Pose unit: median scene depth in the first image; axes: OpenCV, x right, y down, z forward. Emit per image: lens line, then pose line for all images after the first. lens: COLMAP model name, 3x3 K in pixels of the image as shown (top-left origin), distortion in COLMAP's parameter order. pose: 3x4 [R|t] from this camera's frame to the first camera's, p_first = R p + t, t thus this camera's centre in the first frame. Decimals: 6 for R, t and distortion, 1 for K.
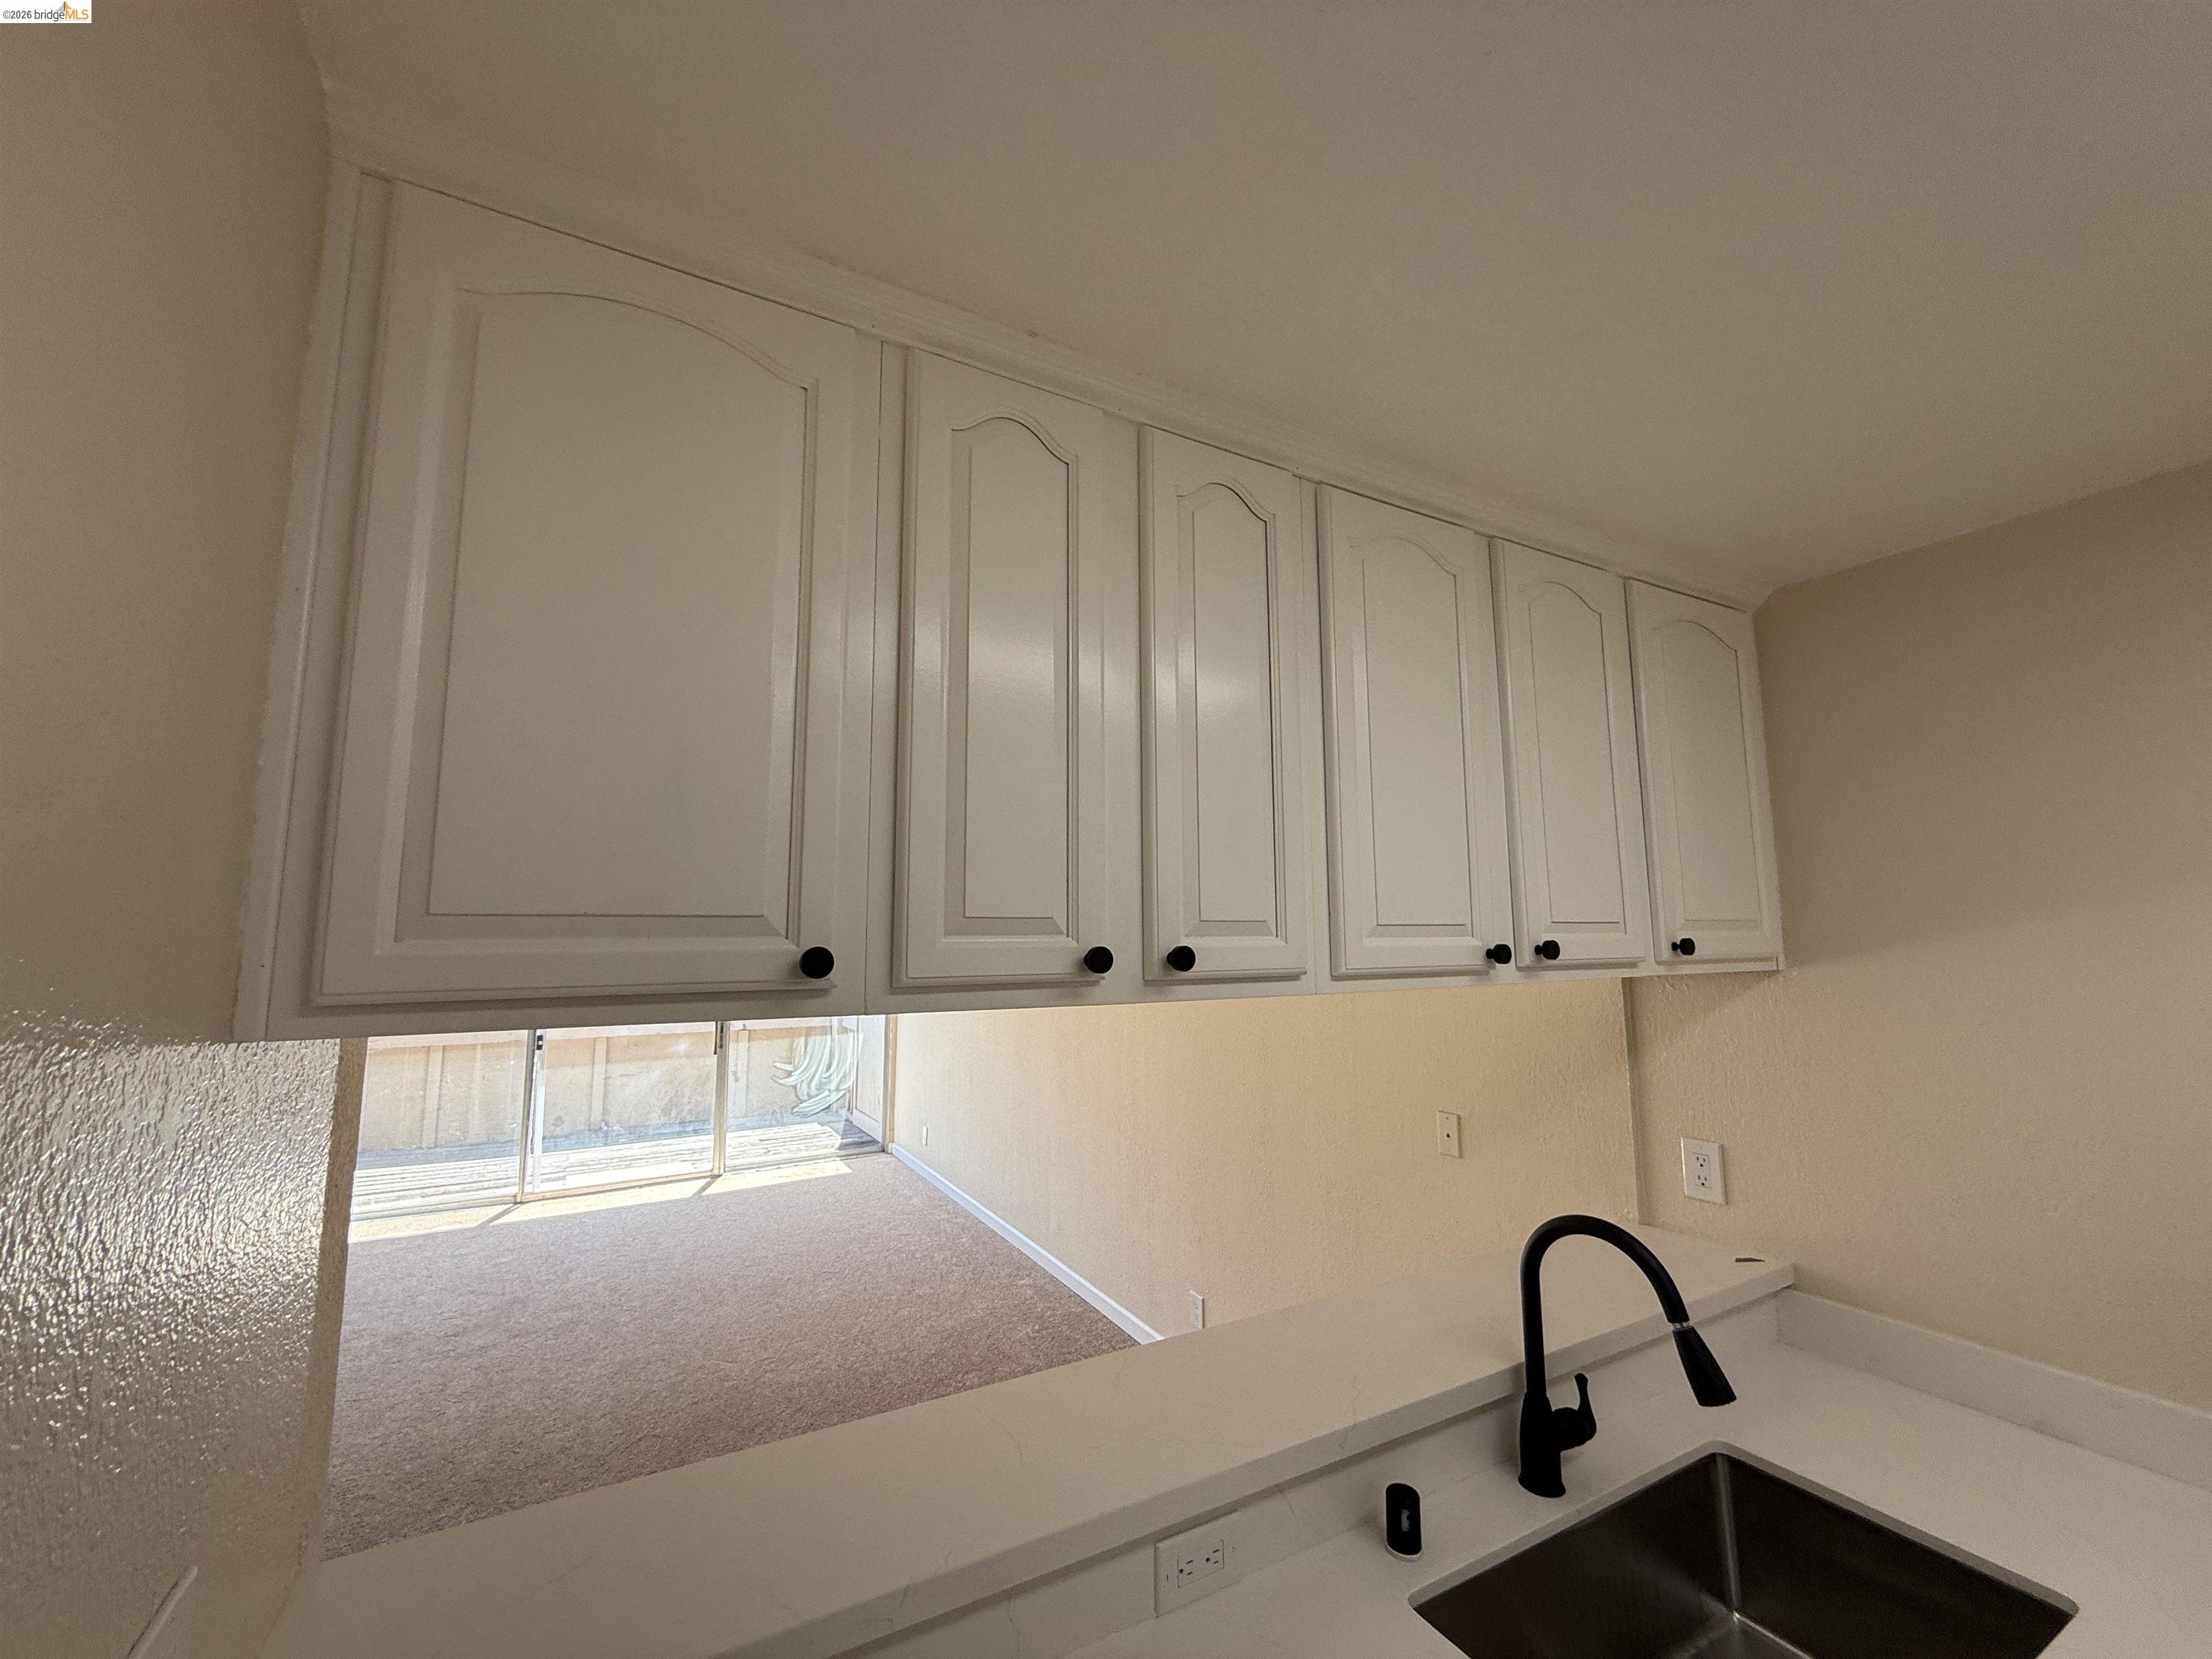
lens RADIAL K [[880.0, 0, 1097.1], [0, 880.0, 828.6], [0, 0, 1]] dist [0.000976, -0.000023]
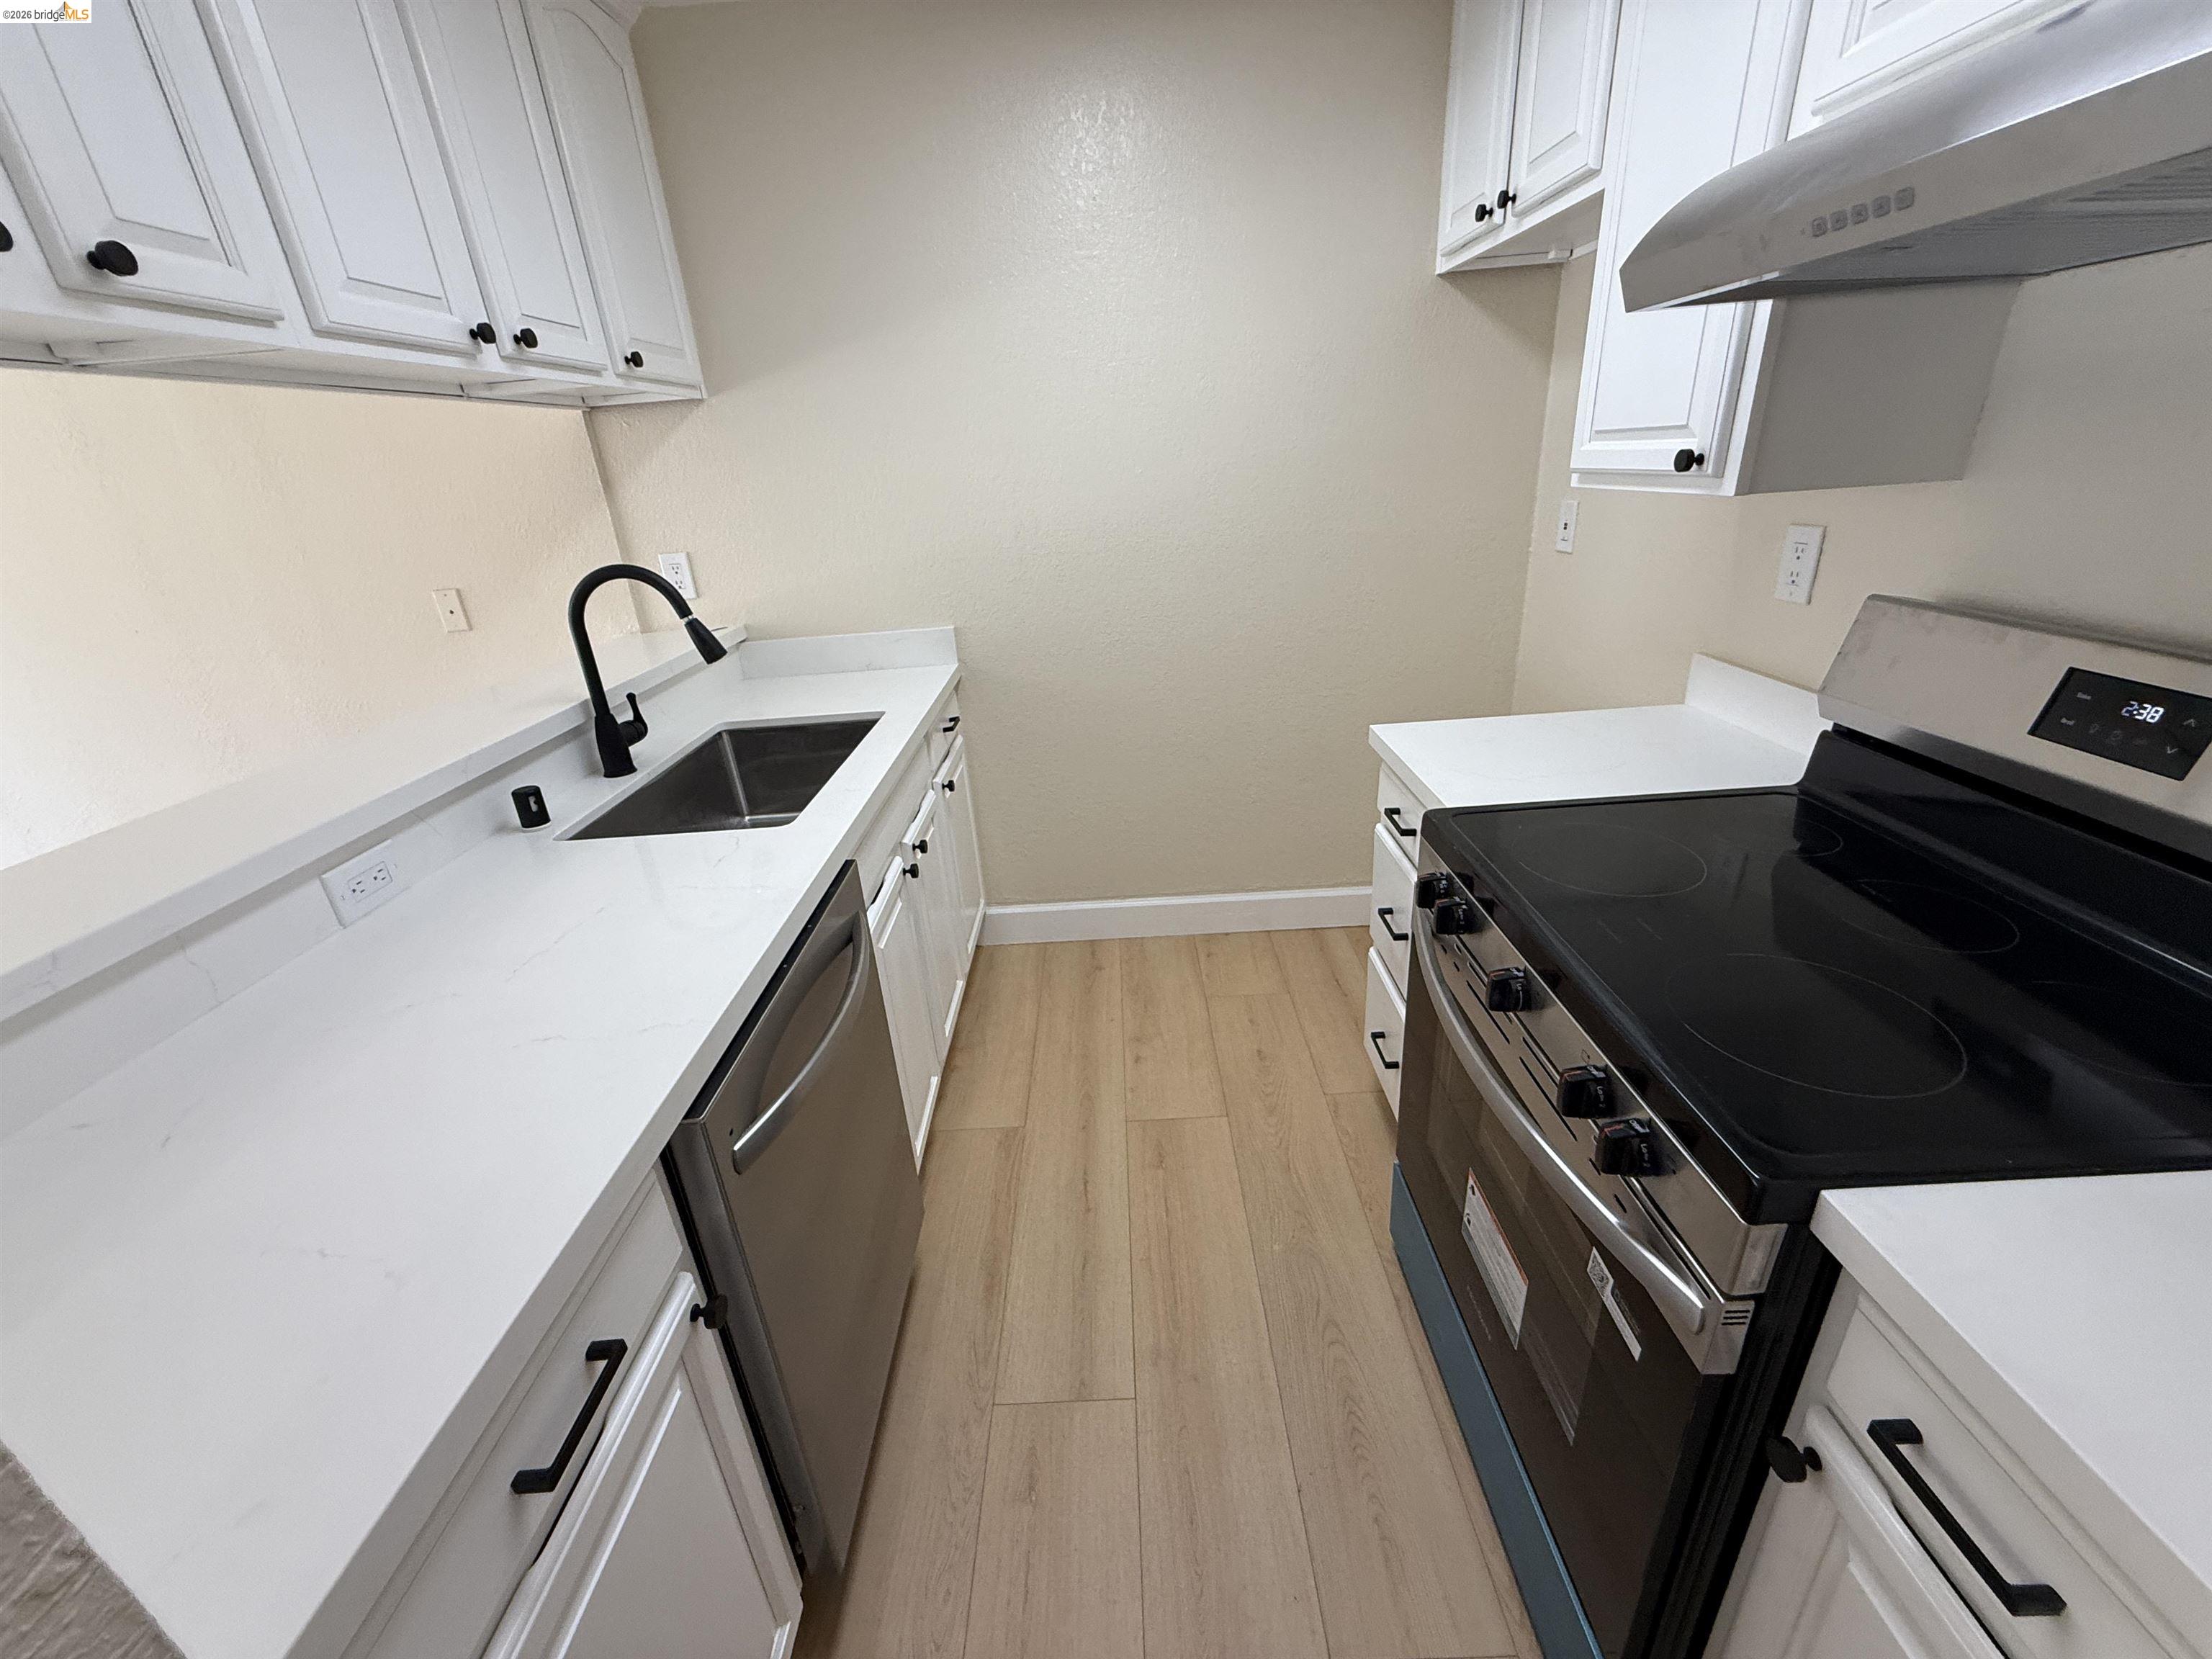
lens RADIAL K [[883.8, 0, 1103.9], [0, 883.8, 824.7], [0, 0, 1]] dist [-0.000058, -0.000338]
pose [[0.479863, -0.367237, 0.796787, -0.164577], [-0.036539, 0.899027, 0.436365, 0.117957], [-0.876582, -0.238509, 0.417991, -0.161380]]
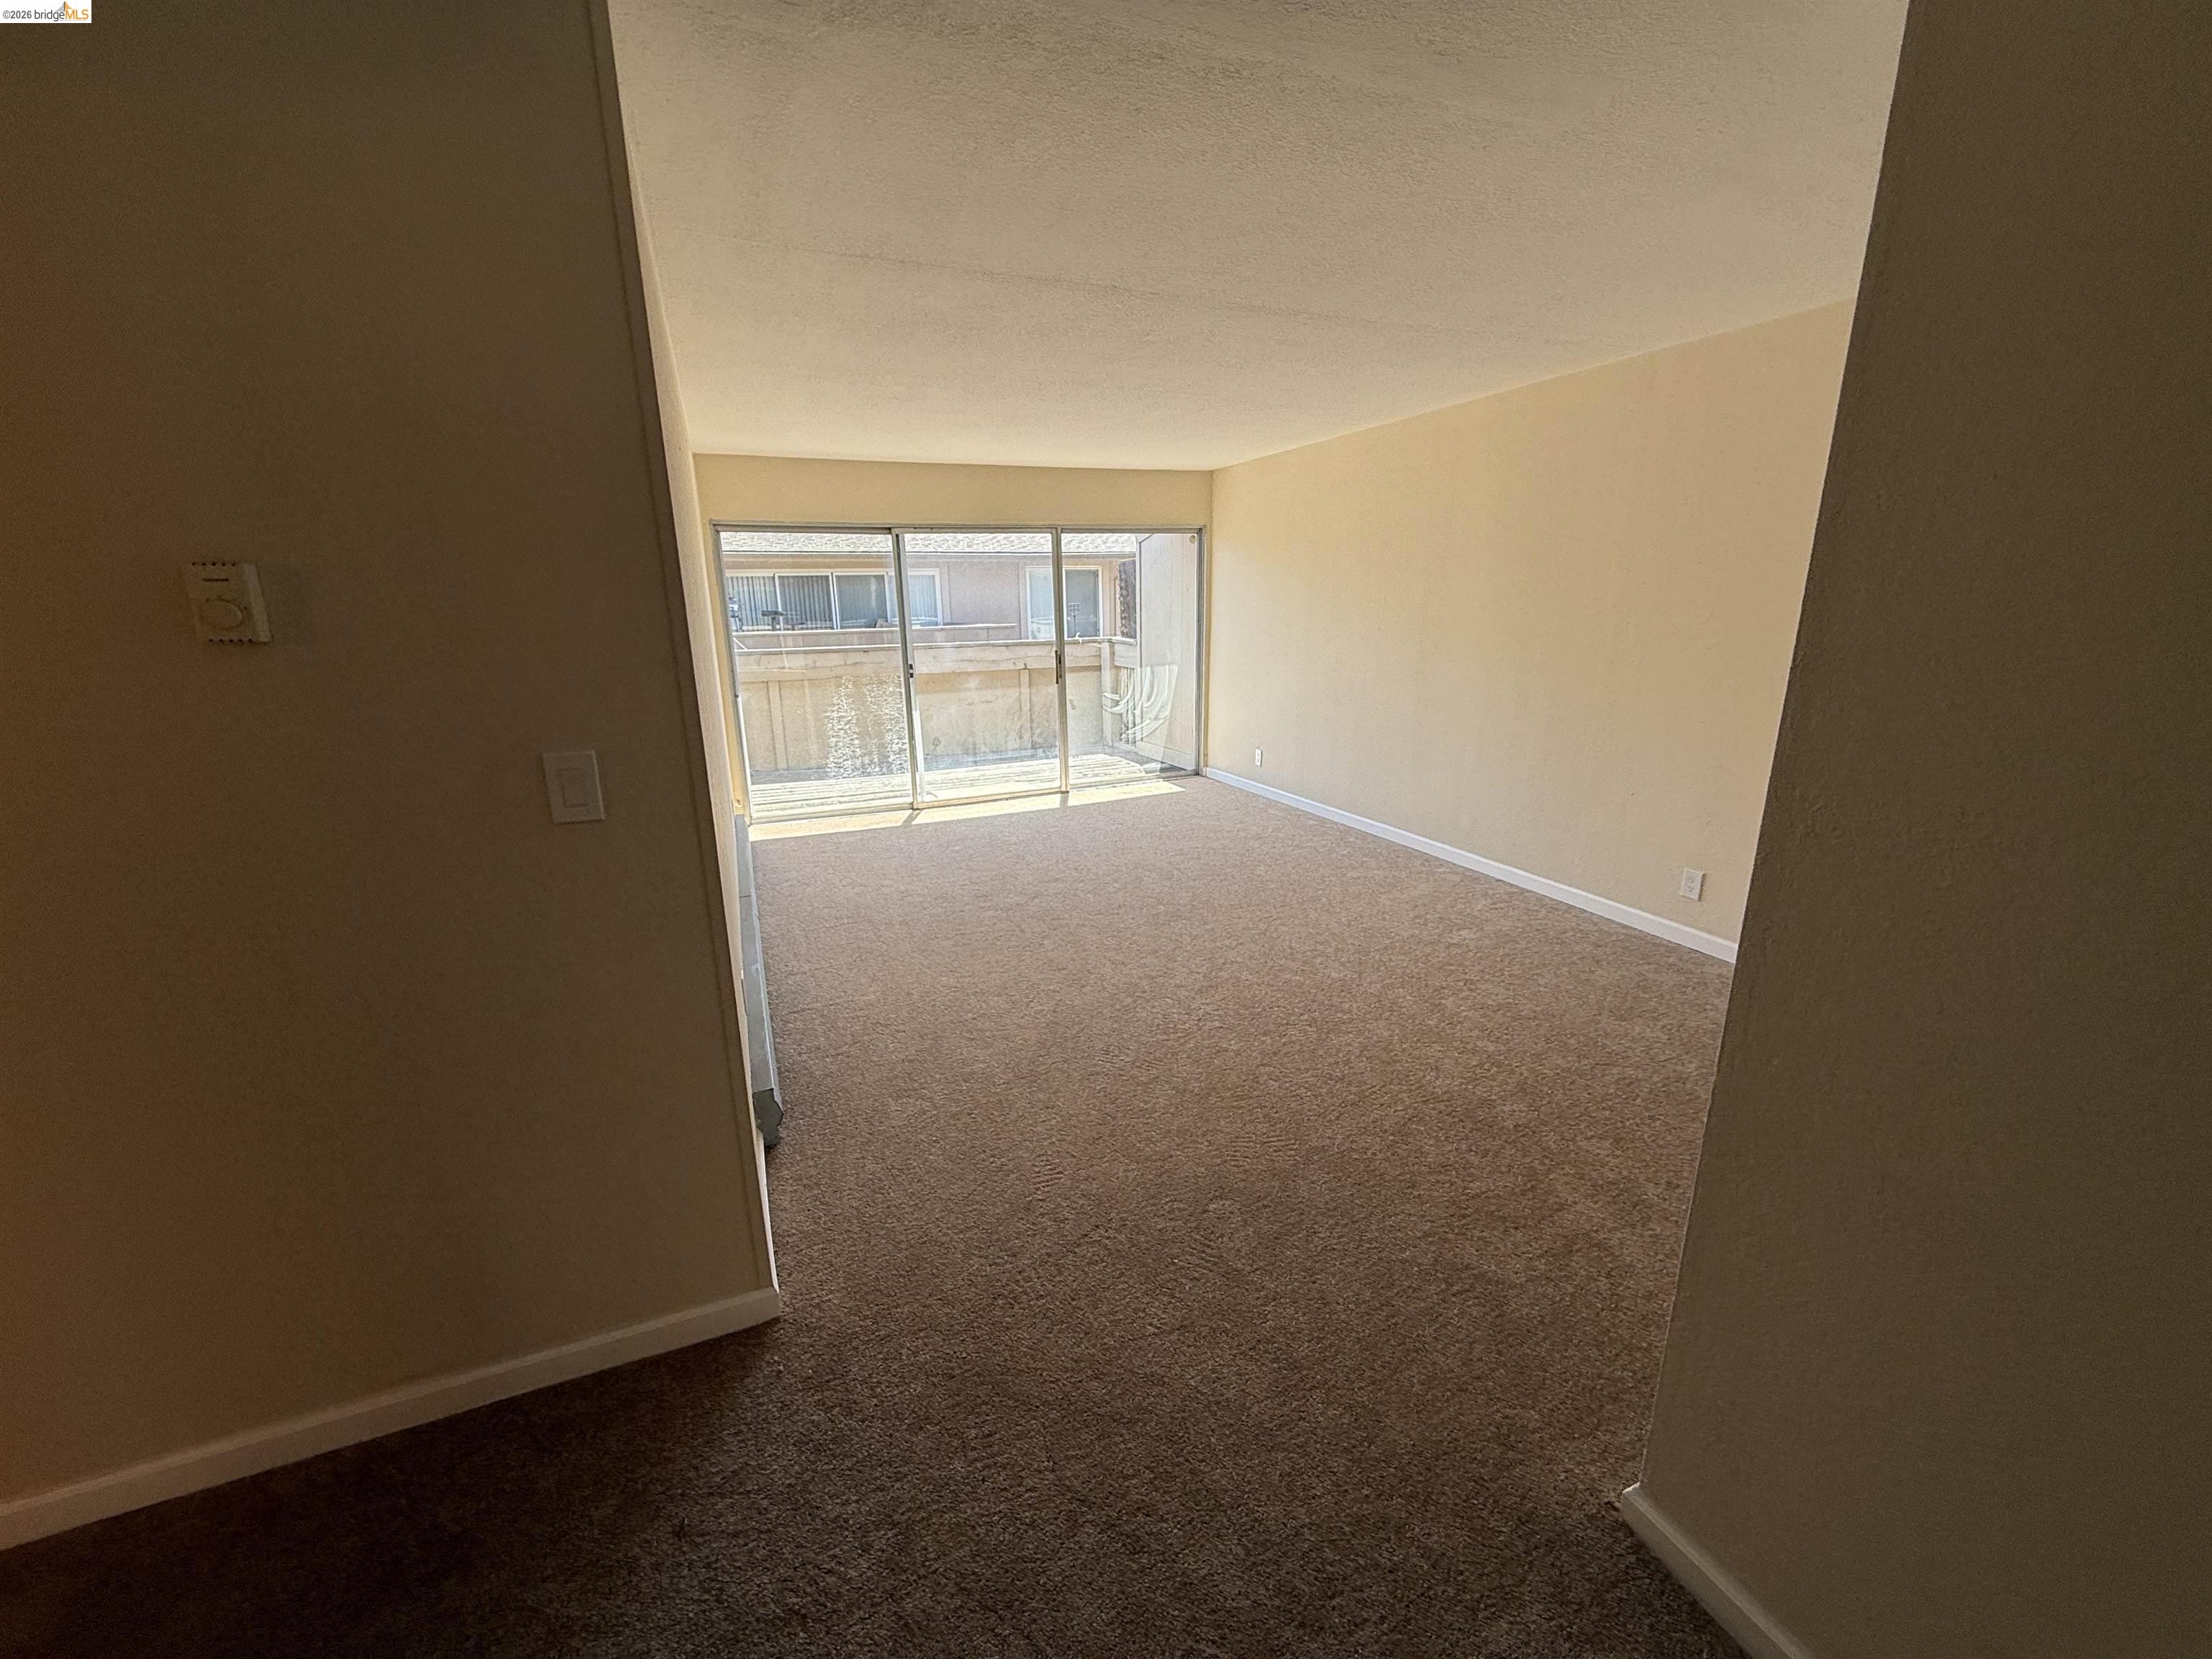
lens RADIAL K [[881.7, 0, 1096.9], [0, 881.7, 826.1], [0, 0, 1]] dist [0.000429, -0.000209]
pose [[0.993781, 0.014148, -0.110449, -0.837260], [0.027330, 0.930562, 0.365112, 0.094316], [0.107946, -0.365860, 0.924388, -0.117822]]
